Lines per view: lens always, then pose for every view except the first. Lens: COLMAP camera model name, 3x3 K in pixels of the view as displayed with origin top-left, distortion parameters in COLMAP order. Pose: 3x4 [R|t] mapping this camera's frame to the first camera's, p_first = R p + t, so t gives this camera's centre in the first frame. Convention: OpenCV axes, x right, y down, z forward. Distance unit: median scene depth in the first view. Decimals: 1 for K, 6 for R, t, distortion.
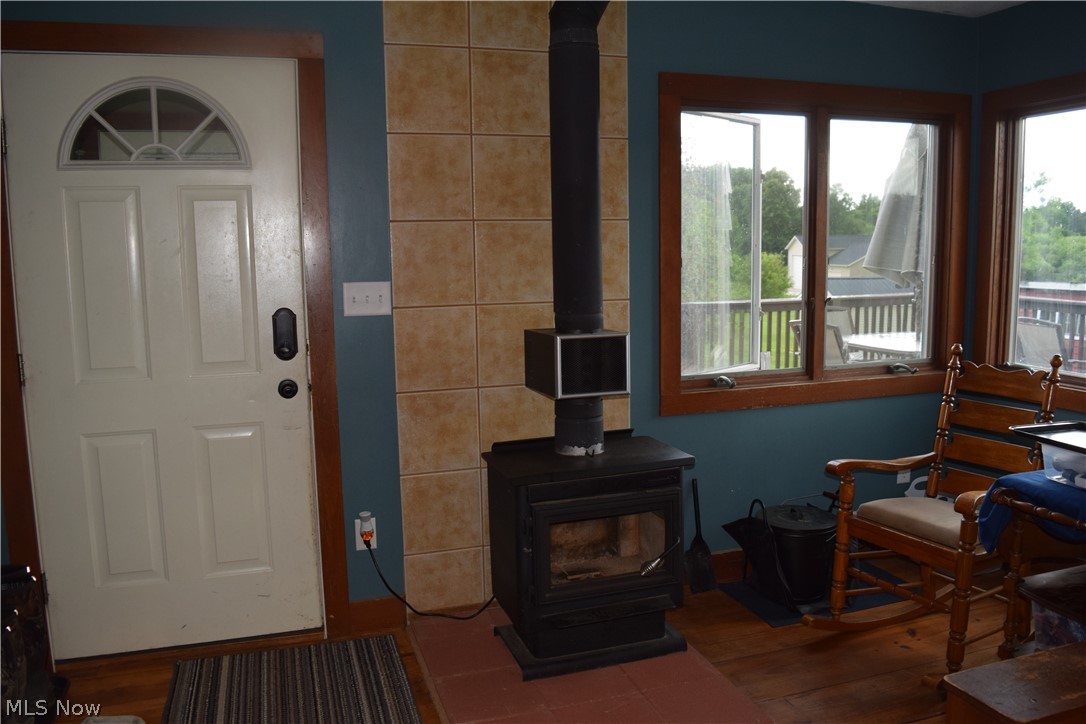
lens RADIAL K [[849.8, 0, 543.0], [0, 849.8, 362.0], [0, 0, 1]] dist [-0.089985, 0.010038]
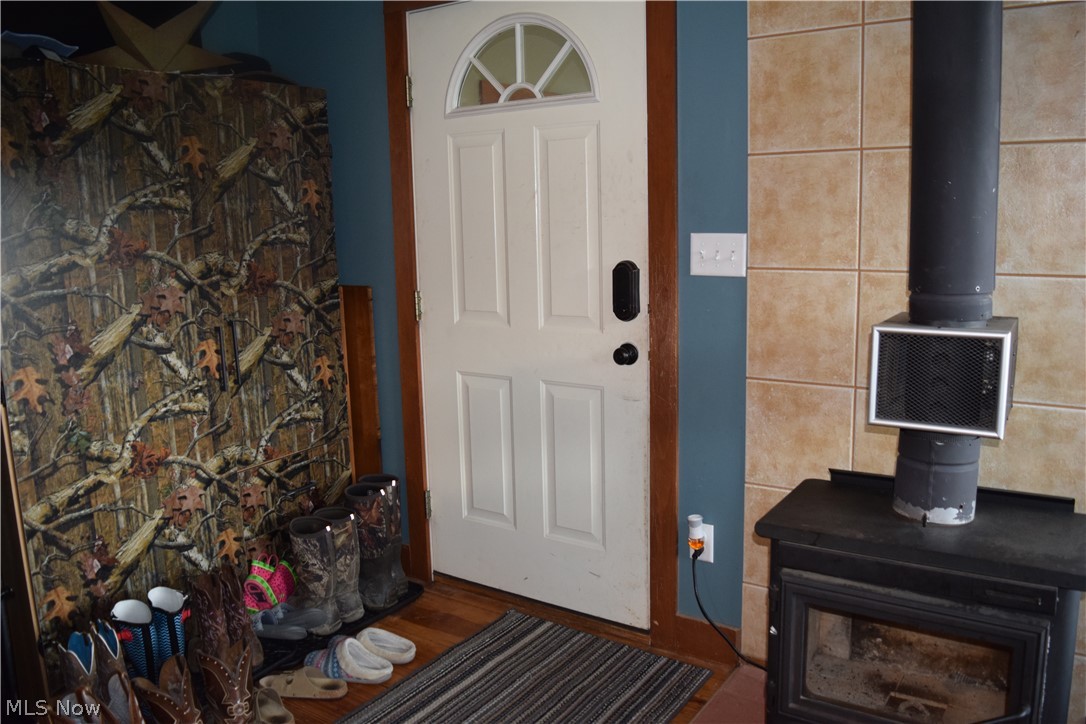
lens RADIAL K [[849.8, 0, 543.0], [0, 849.8, 362.0], [0, 0, 1]] dist [-0.089985, 0.010038]
pose [[0.615069, 0.136538, -0.776561, 0.318787], [-0.091692, 0.990596, 0.101547, -0.040096], [0.783124, 0.008747, 0.621804, 0.376216]]
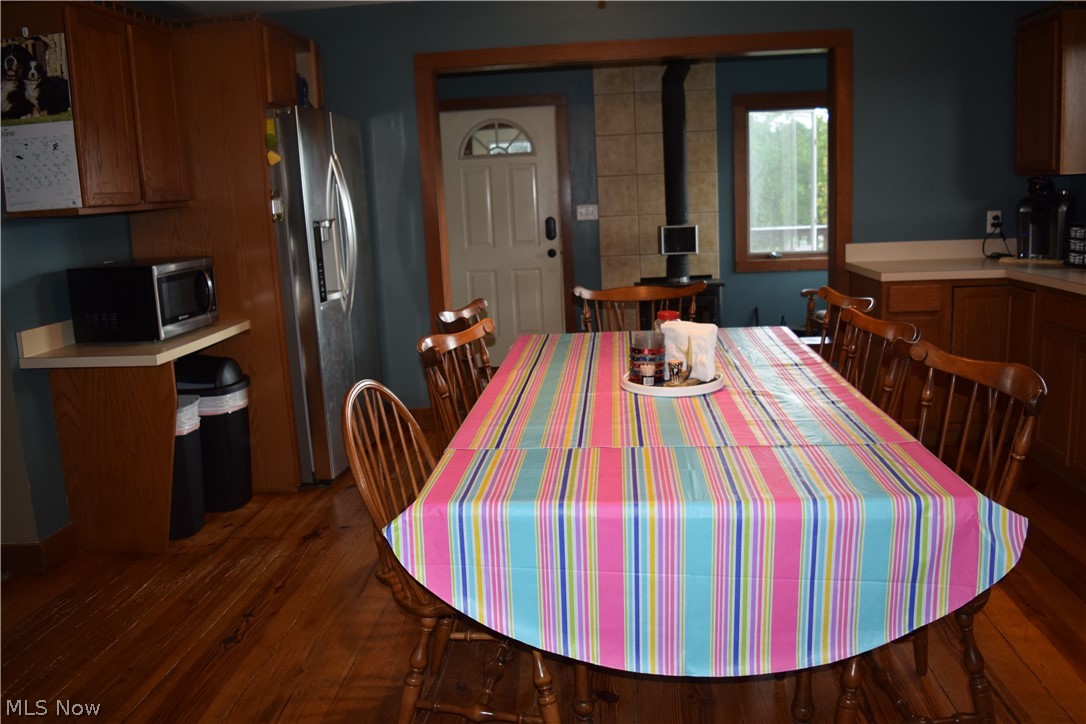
lens RADIAL K [[849.8, 0, 543.0], [0, 849.8, 362.0], [0, 0, 1]] dist [-0.089985, 0.010038]
pose [[0.921958, 0.045700, -0.384584, 0.544505], [-0.020397, 0.997365, 0.069621, 0.159922], [0.386752, -0.056343, 0.920461, -1.078023]]
